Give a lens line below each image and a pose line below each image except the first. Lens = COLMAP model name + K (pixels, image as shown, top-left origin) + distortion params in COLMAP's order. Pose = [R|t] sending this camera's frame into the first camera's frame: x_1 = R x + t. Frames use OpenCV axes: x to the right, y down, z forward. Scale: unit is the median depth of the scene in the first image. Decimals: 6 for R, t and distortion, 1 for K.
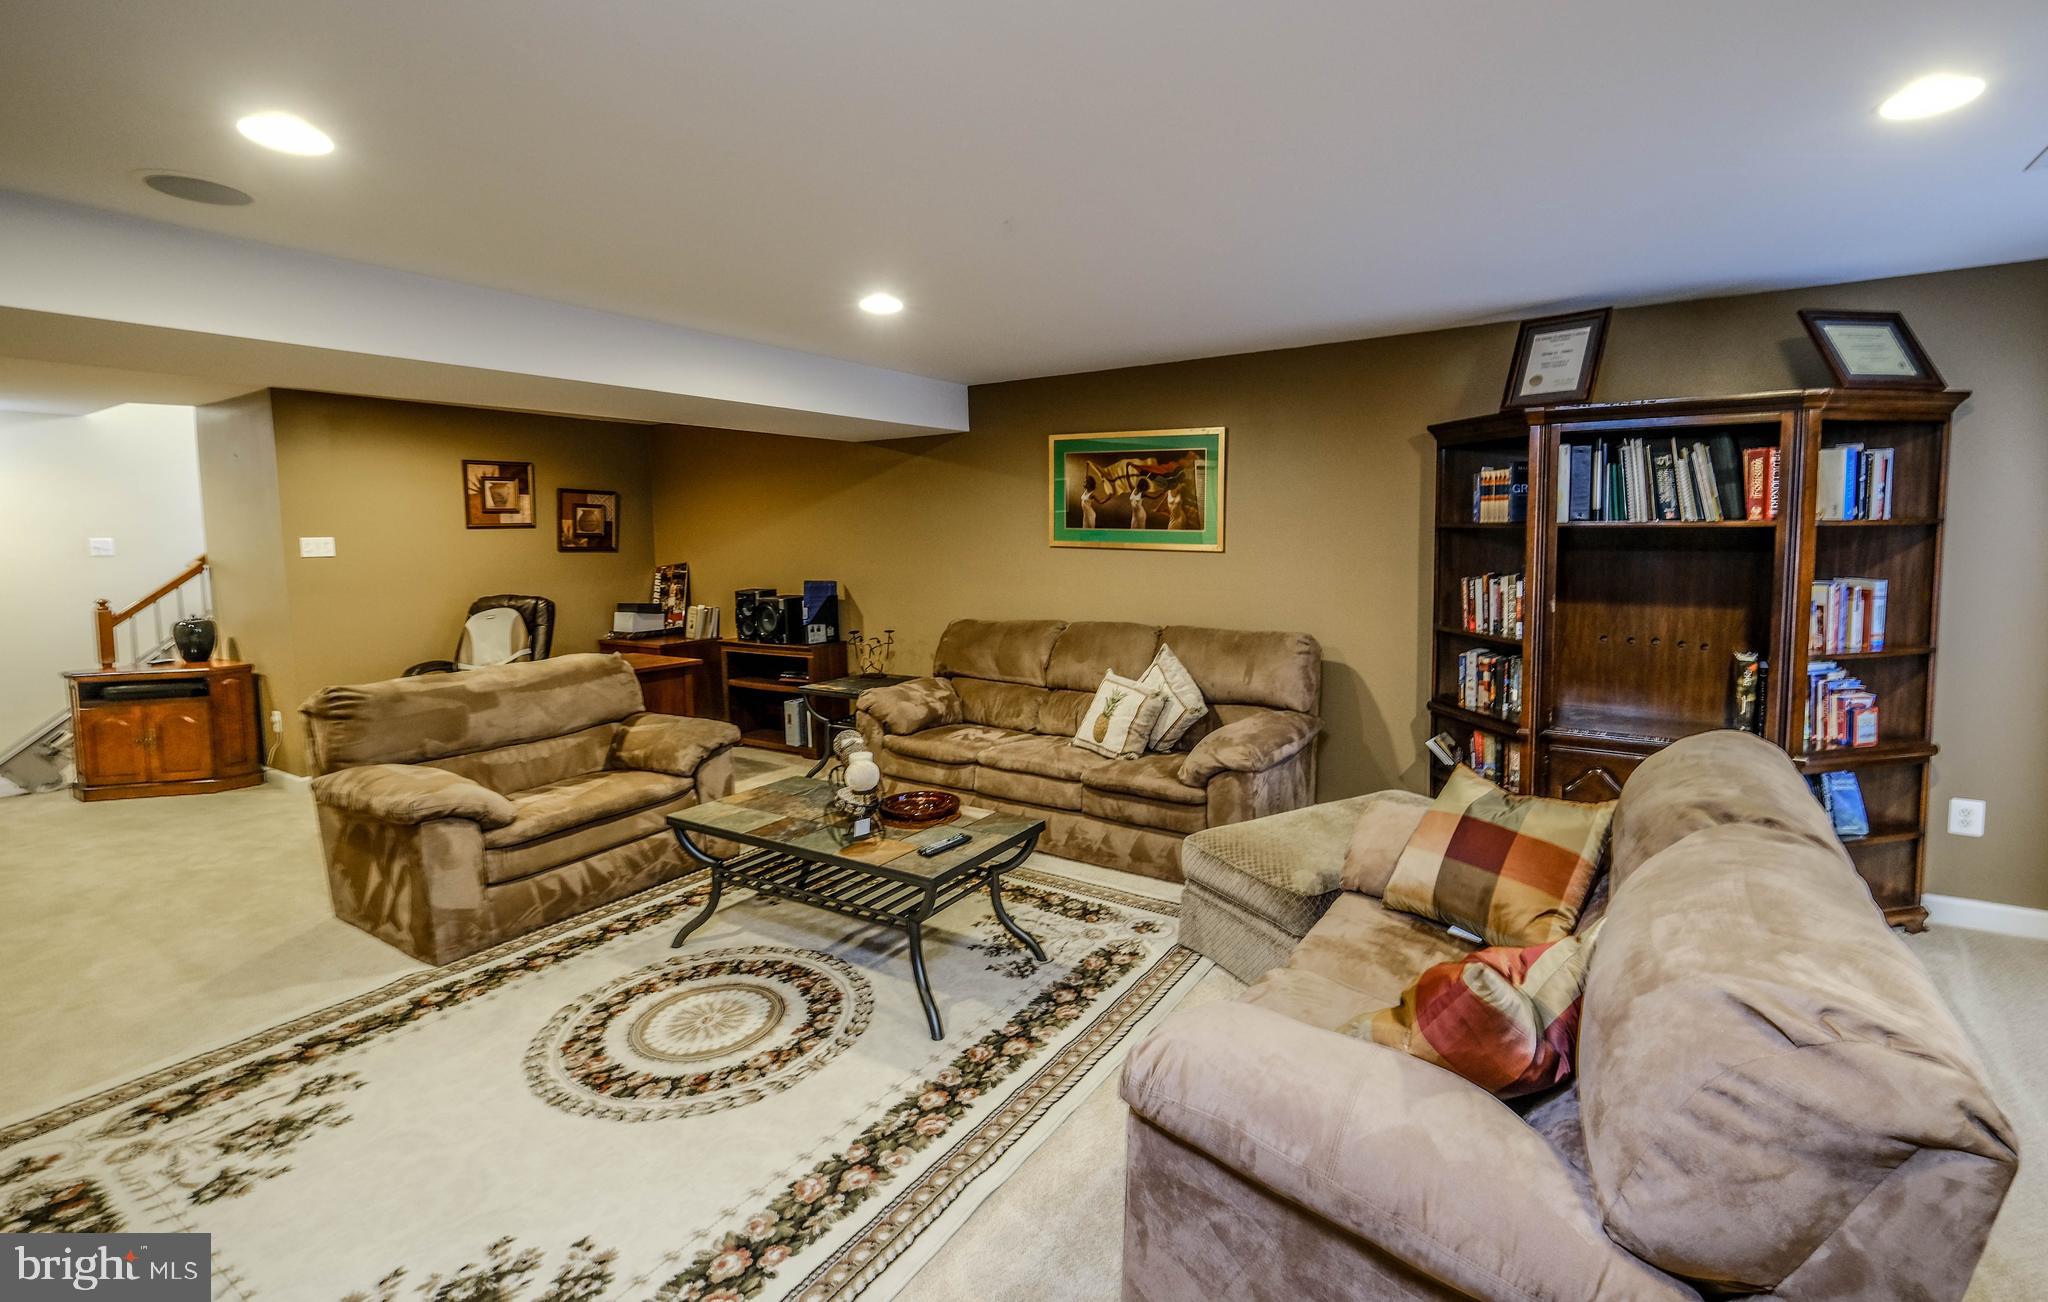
lens RADIAL K [[880.8, 0, 1033.5], [0, 880.8, 612.0], [0, 0, 1]] dist [0.001674, 0.000876]
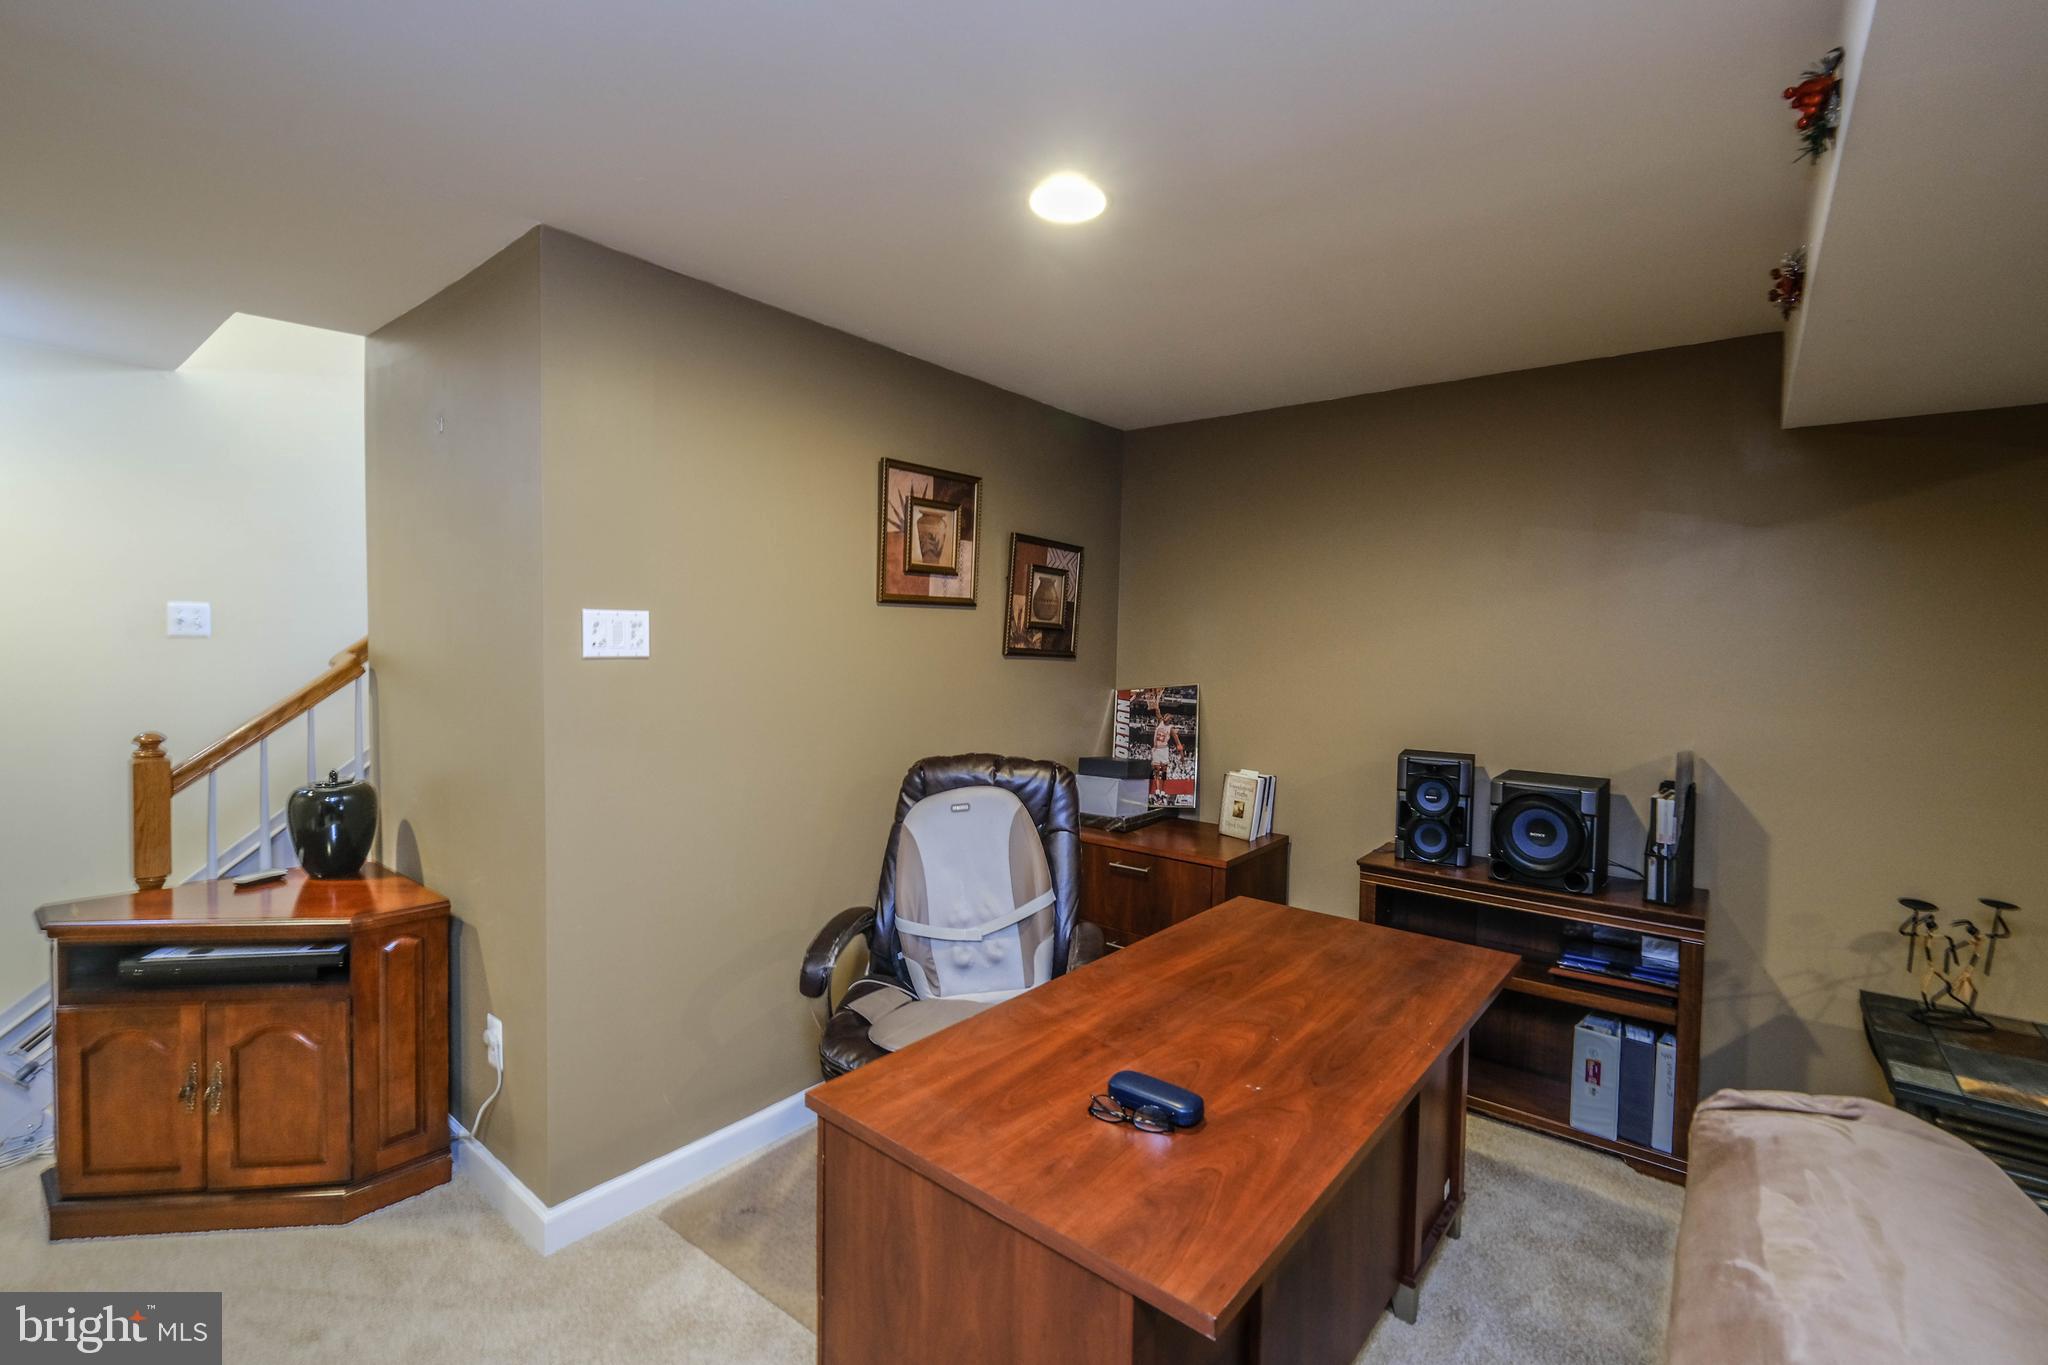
lens RADIAL K [[870.9, 0, 1024.0], [0, 870.9, 682.5], [0, 0, 1]] dist [0.001738, 0.000222]
pose [[0.994145, 0.039017, -0.100759, -0.589174], [-0.042813, 0.998442, -0.035794, -0.045035], [0.099206, 0.039898, 0.994267, 0.623279]]
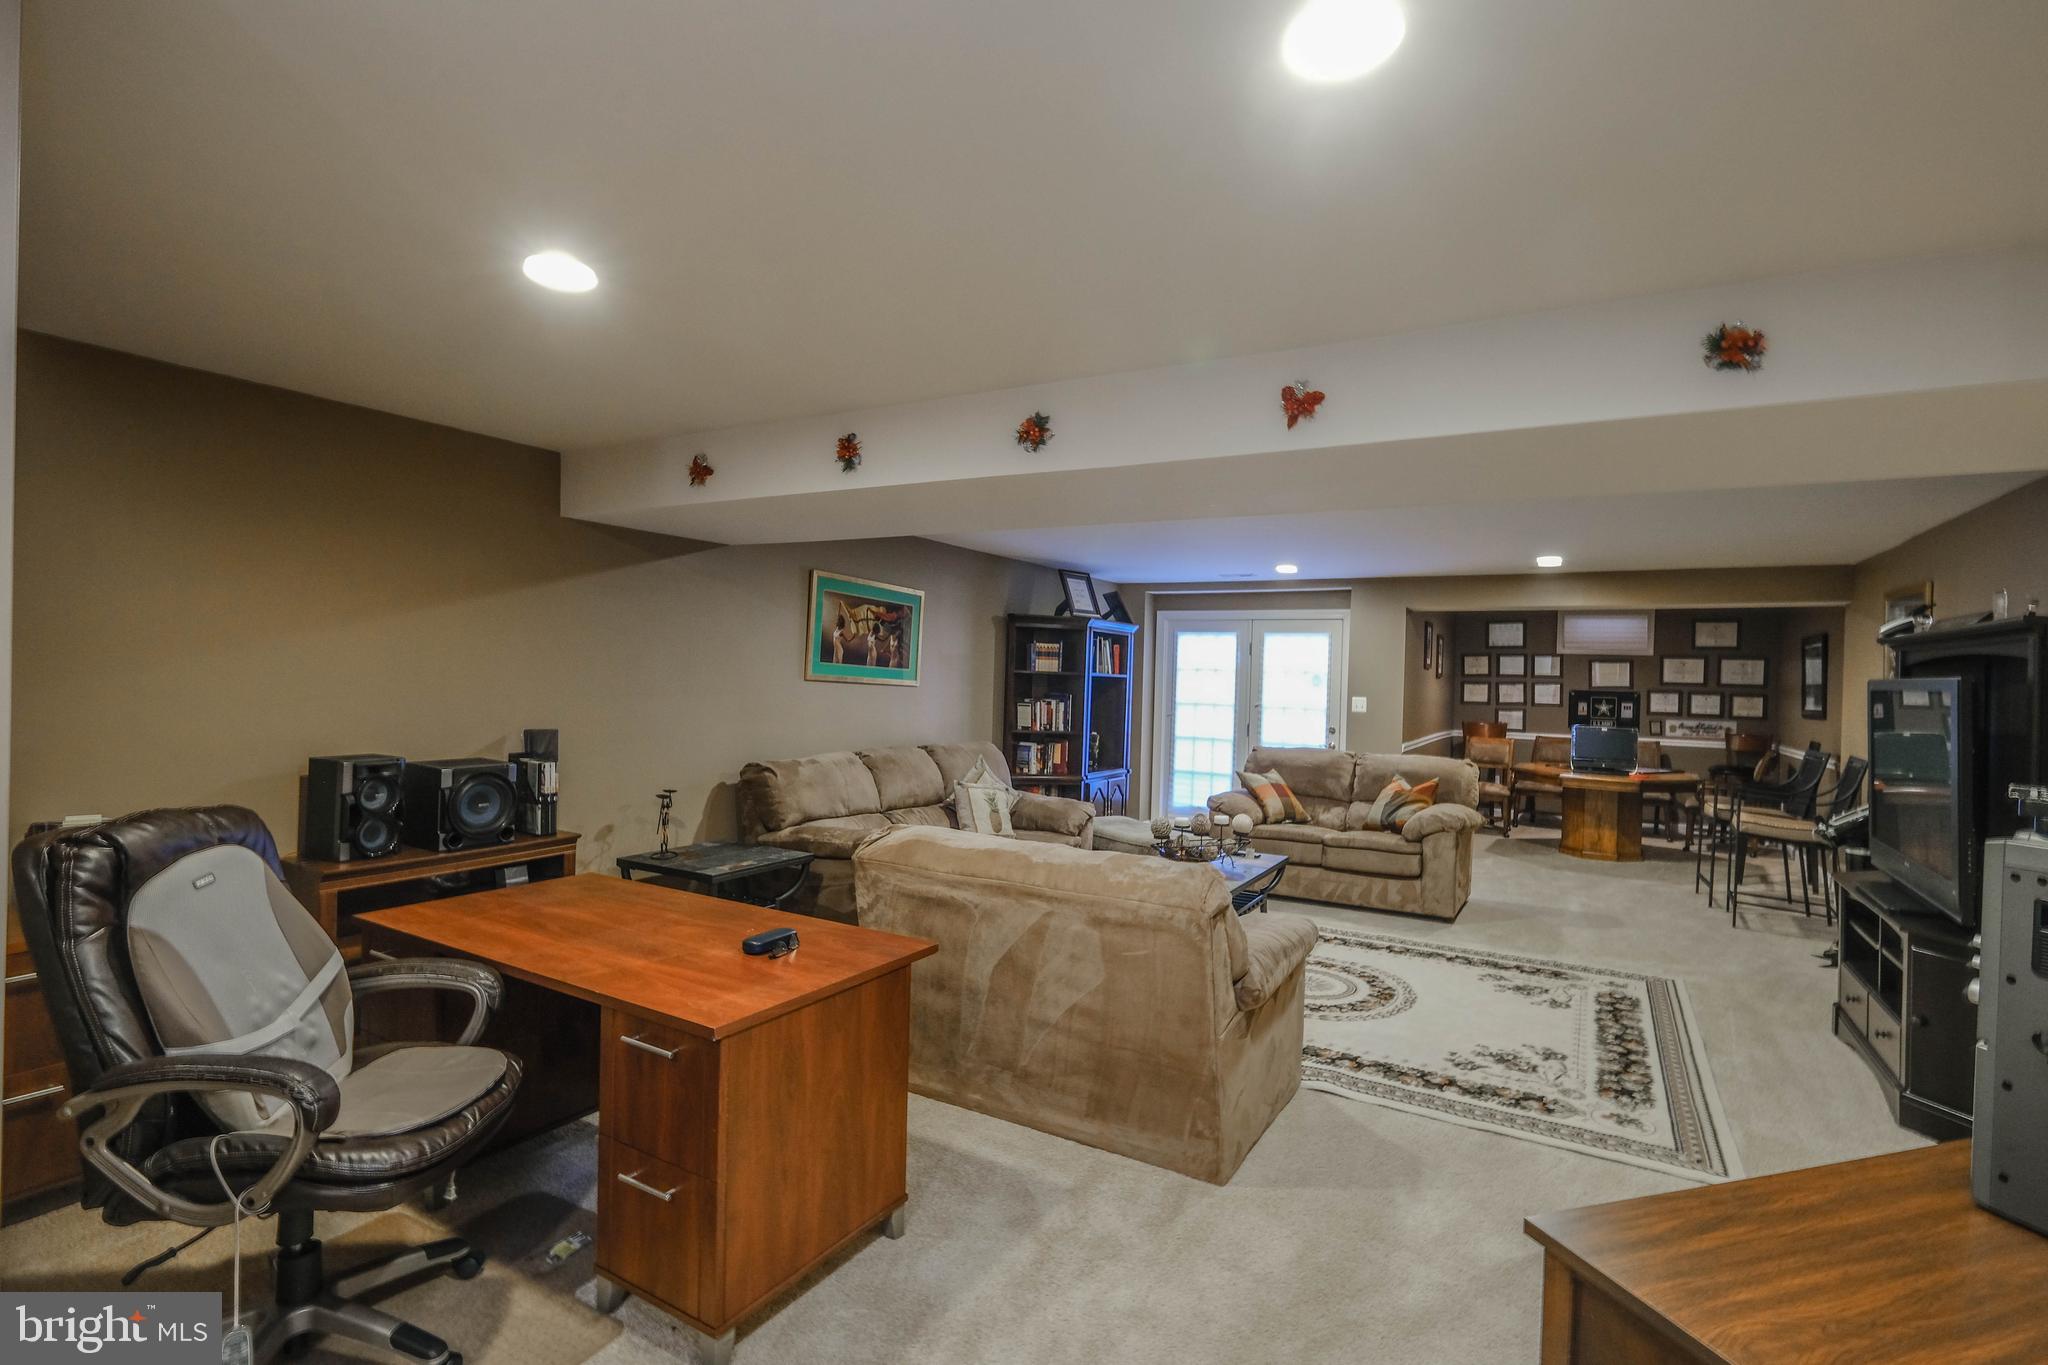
lens RADIAL K [[962.2, 0, 1024.0], [0, 962.2, 682.5], [0, 0, 1]] dist [0.000319, -0.000102]
pose [[-0.032284, 0.011219, 0.999416, -1.055840], [0.067227, 0.997697, -0.009028, -0.044361], [-0.997215, 0.066897, -0.032964, 0.779582]]
